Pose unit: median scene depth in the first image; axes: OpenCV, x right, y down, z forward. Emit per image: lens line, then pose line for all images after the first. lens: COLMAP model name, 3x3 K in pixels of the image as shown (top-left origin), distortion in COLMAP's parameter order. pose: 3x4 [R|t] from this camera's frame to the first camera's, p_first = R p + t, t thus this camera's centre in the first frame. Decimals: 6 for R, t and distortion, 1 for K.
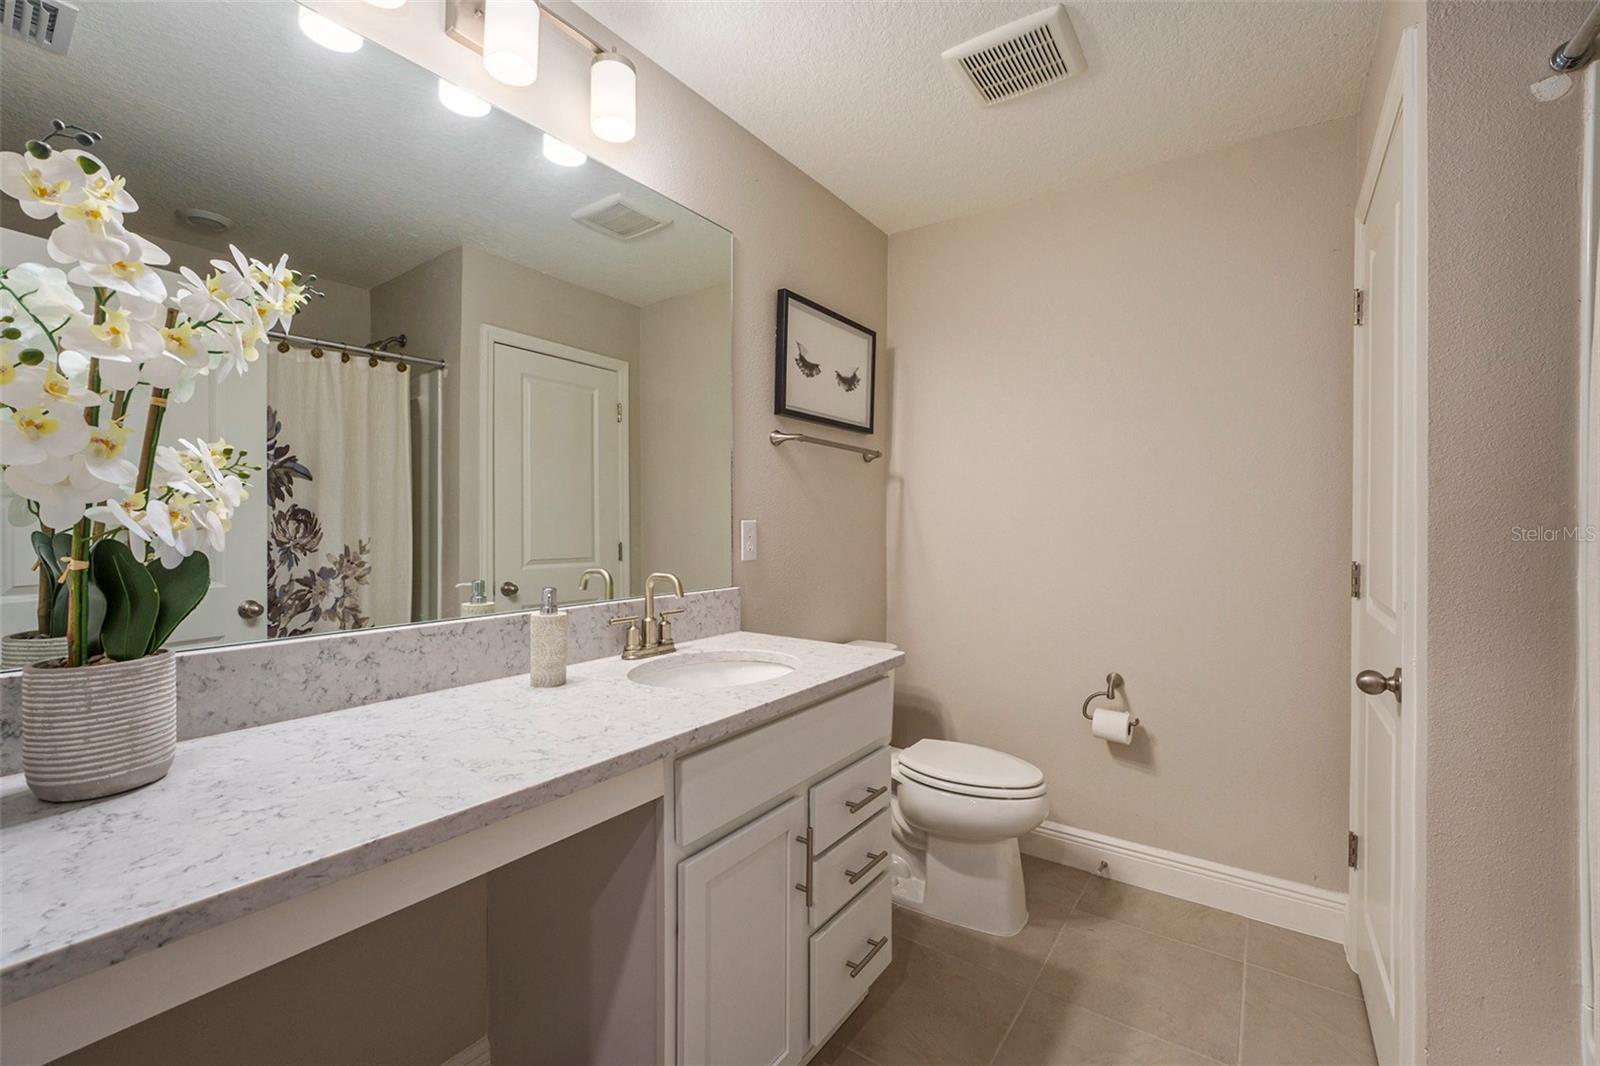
lens RADIAL K [[662.9, 0, 794.0], [0, 662.9, 530.8], [0, 0, 1]] dist [-0.019725, 0.000172]
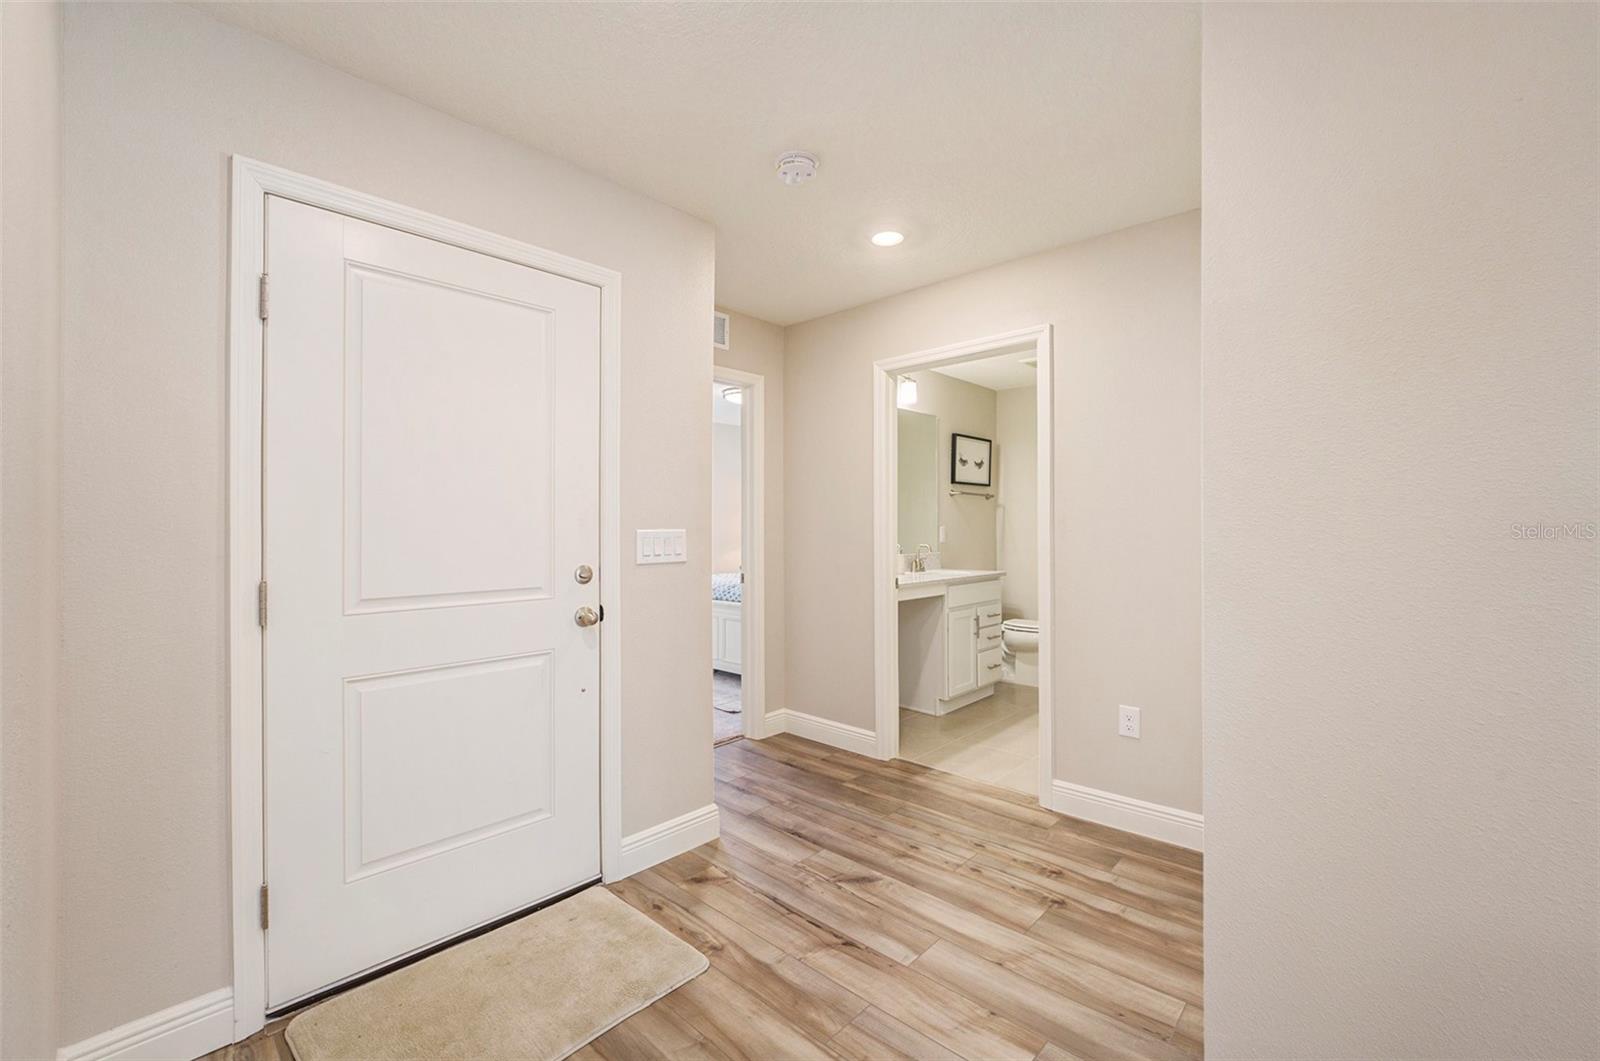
lens RADIAL K [[662.9, 0, 794.0], [0, 662.9, 528.3], [0, 0, 1]] dist [-0.019725, 0.000172]
pose [[0.990326, -0.001418, -0.138757, -0.262829], [0.000102, 0.999955, -0.009490, 0.014194], [0.138764, 0.009384, 0.990281, -1.499157]]
